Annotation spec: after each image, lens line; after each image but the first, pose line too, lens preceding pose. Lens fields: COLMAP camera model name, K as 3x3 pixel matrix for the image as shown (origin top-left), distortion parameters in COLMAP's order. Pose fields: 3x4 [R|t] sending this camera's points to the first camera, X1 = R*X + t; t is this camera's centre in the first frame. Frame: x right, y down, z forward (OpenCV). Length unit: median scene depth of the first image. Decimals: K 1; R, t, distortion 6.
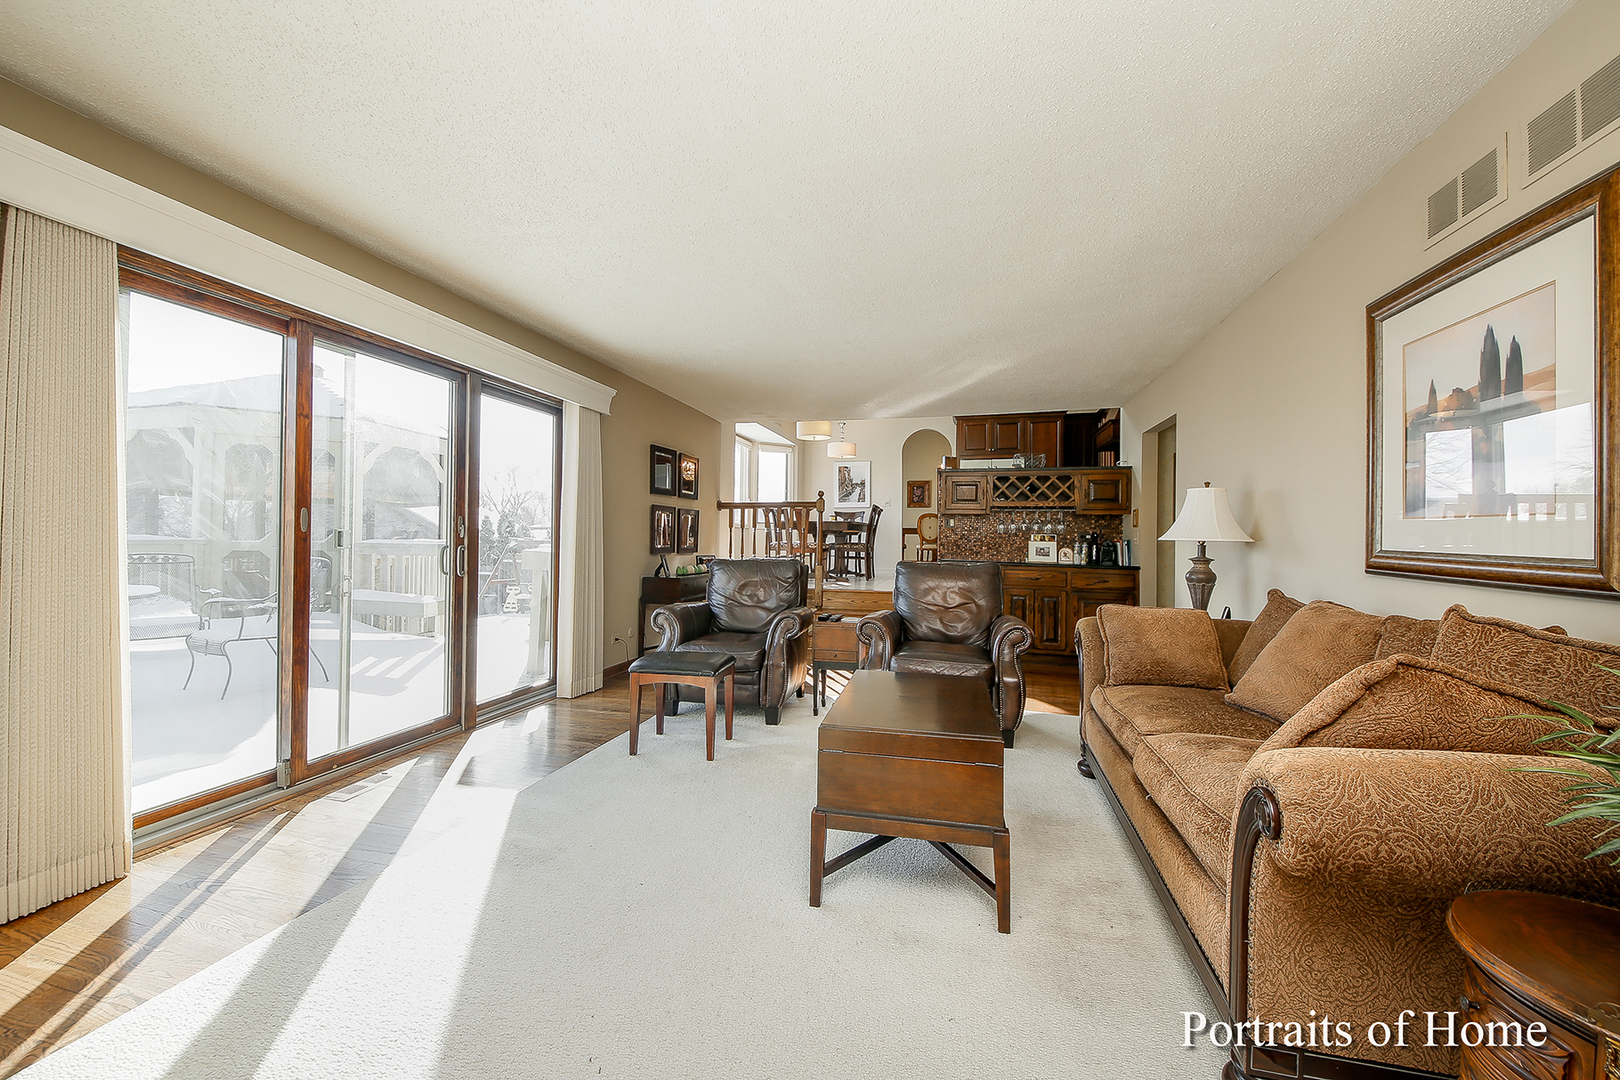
lens RADIAL K [[643.1, 0, 809.5], [0, 643.1, 536.9], [0, 0, 1]] dist [0.022522, 0.000068]
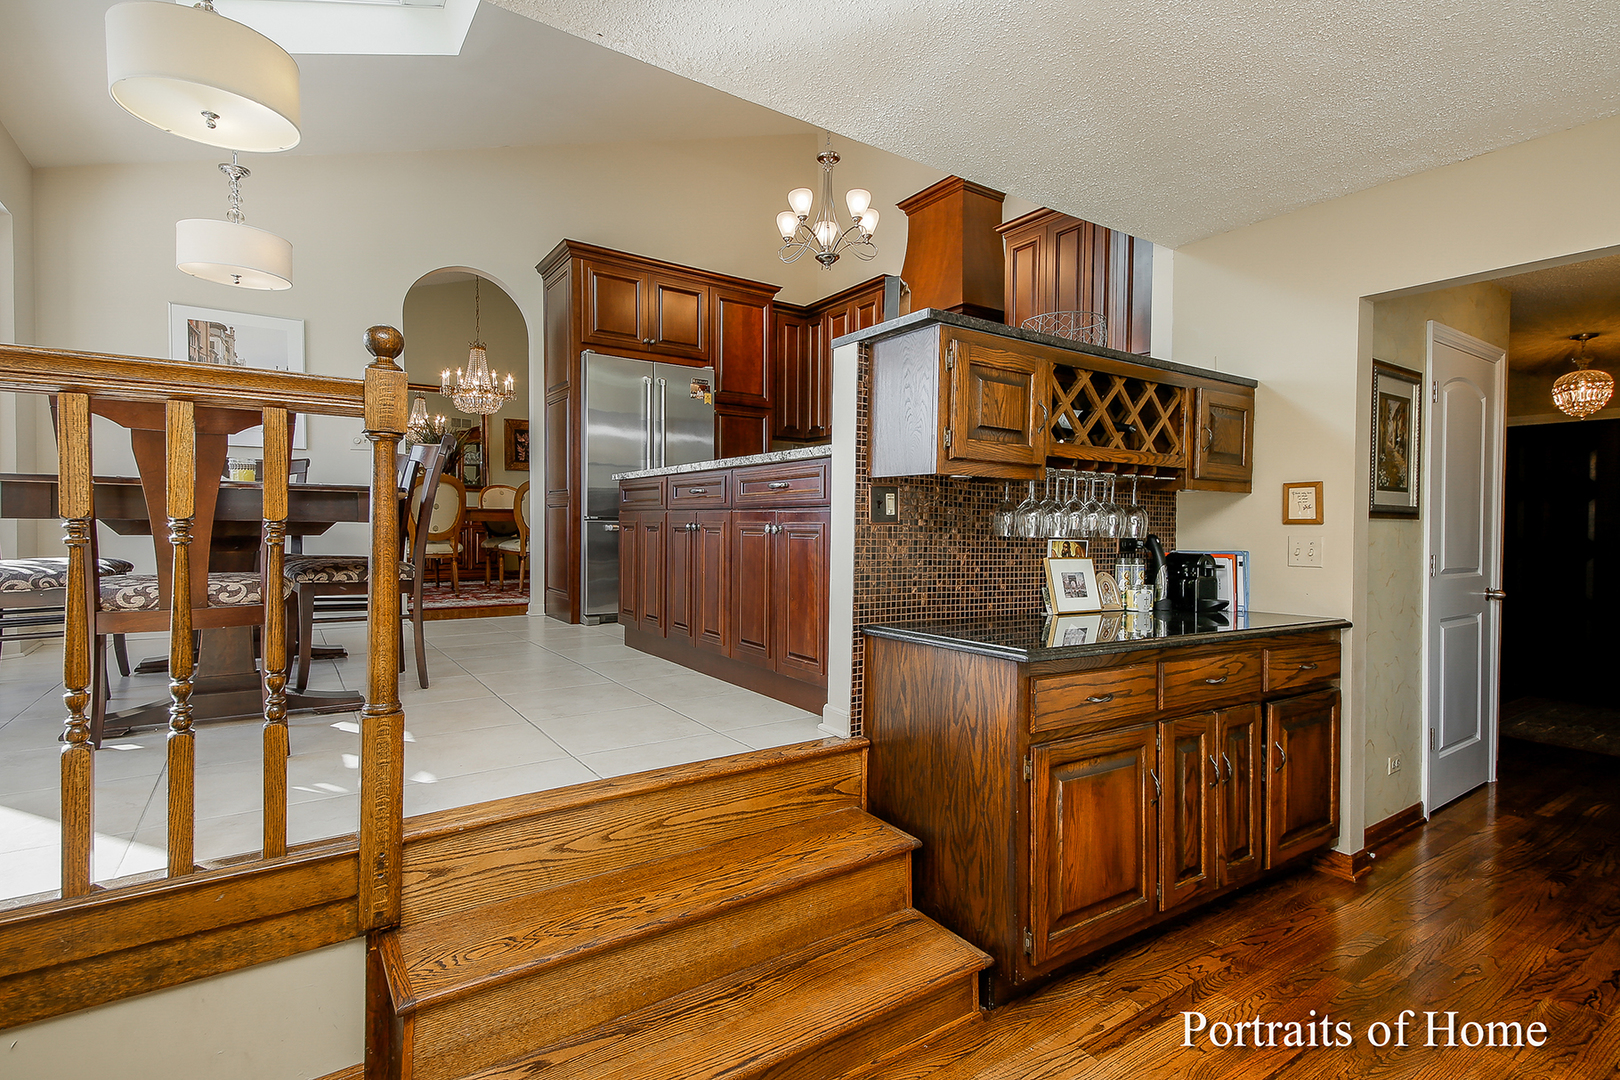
lens RADIAL K [[797.4, 0, 813.9], [0, 797.4, 533.9], [0, 0, 1]] dist [-0.001980, -0.000443]
pose [[0.658816, -0.007992, 0.752262, -0.091958], [-0.006193, 0.999852, 0.016046, -0.014427], [-0.752279, -0.015230, 0.658669, 0.817808]]
